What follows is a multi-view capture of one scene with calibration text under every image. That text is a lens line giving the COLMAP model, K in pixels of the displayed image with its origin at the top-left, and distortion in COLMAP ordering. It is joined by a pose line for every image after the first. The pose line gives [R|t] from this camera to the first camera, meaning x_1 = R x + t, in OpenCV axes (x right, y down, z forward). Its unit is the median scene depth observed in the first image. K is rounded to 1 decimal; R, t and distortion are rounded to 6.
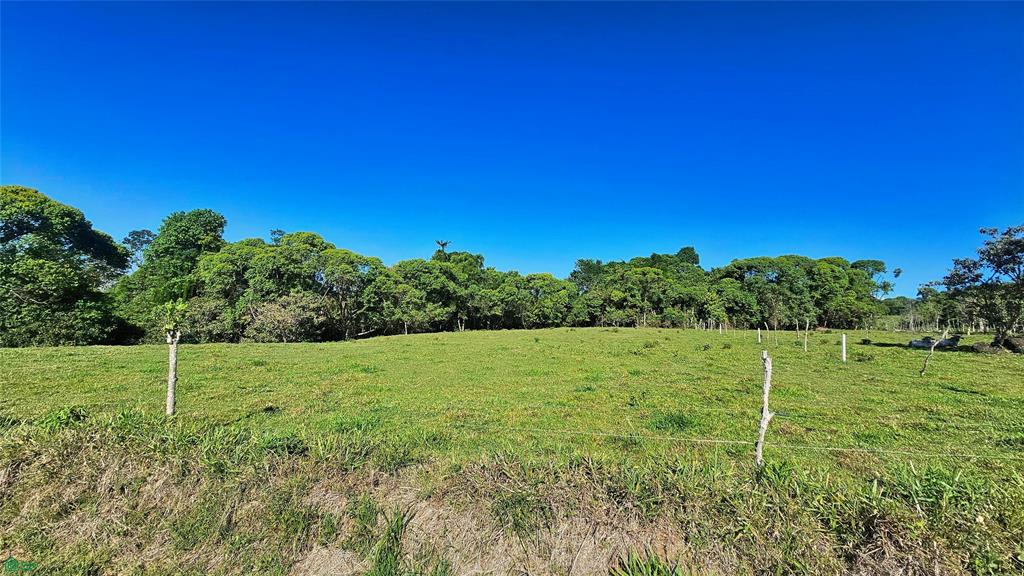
lens RADIAL K [[408.7, 0, 505.9], [0, 408.7, 285.5], [0, 0, 1]] dist [-0.006999, -0.000125]
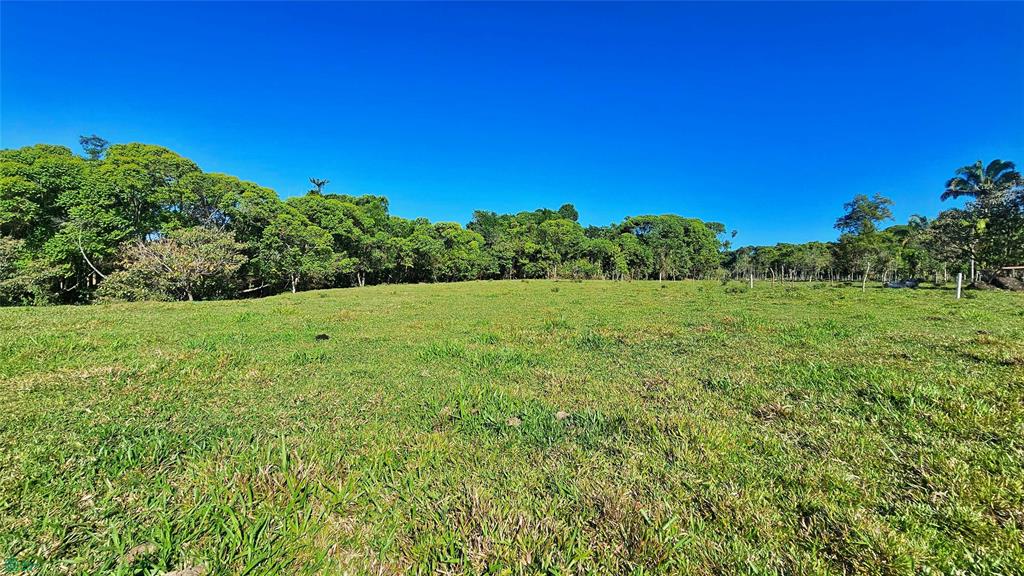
lens RADIAL K [[408.7, 0, 512.4], [0, 408.7, 279.9], [0, 0, 1]] dist [-0.006999, -0.000125]
pose [[0.929932, -0.011907, 0.367538, -0.137923], [-0.022453, 0.995772, 0.089070, 0.016004], [-0.367045, -0.091082, 0.925733, 0.097687]]
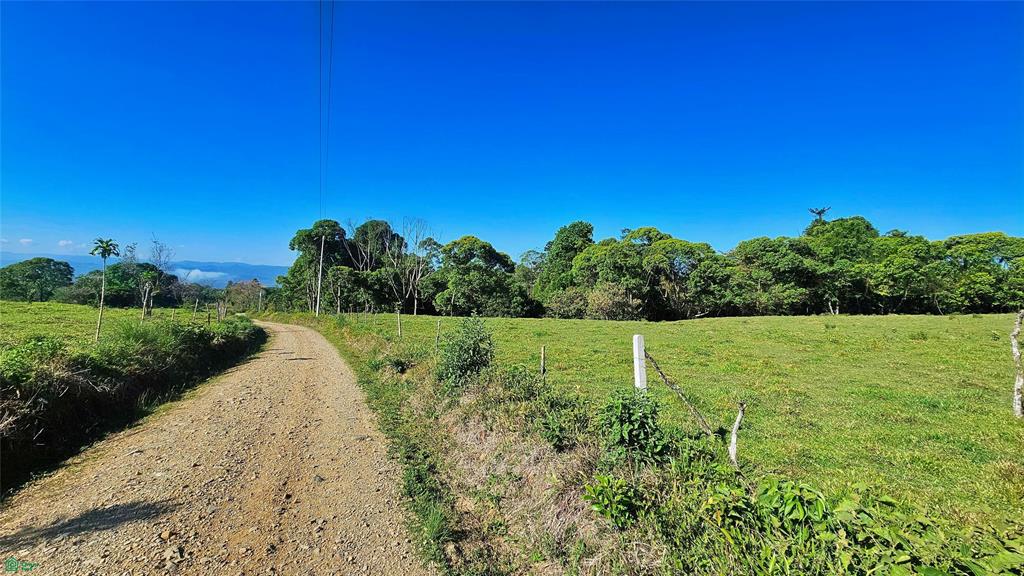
lens RADIAL K [[408.7, 0, 515.4], [0, 408.7, 287.6], [0, 0, 1]] dist [-0.006999, -0.000125]
pose [[0.632884, -0.029220, -0.773695, 0.134070], [0.065922, 0.997693, 0.016244, -0.001858], [0.771435, -0.061285, 0.633350, -0.027658]]
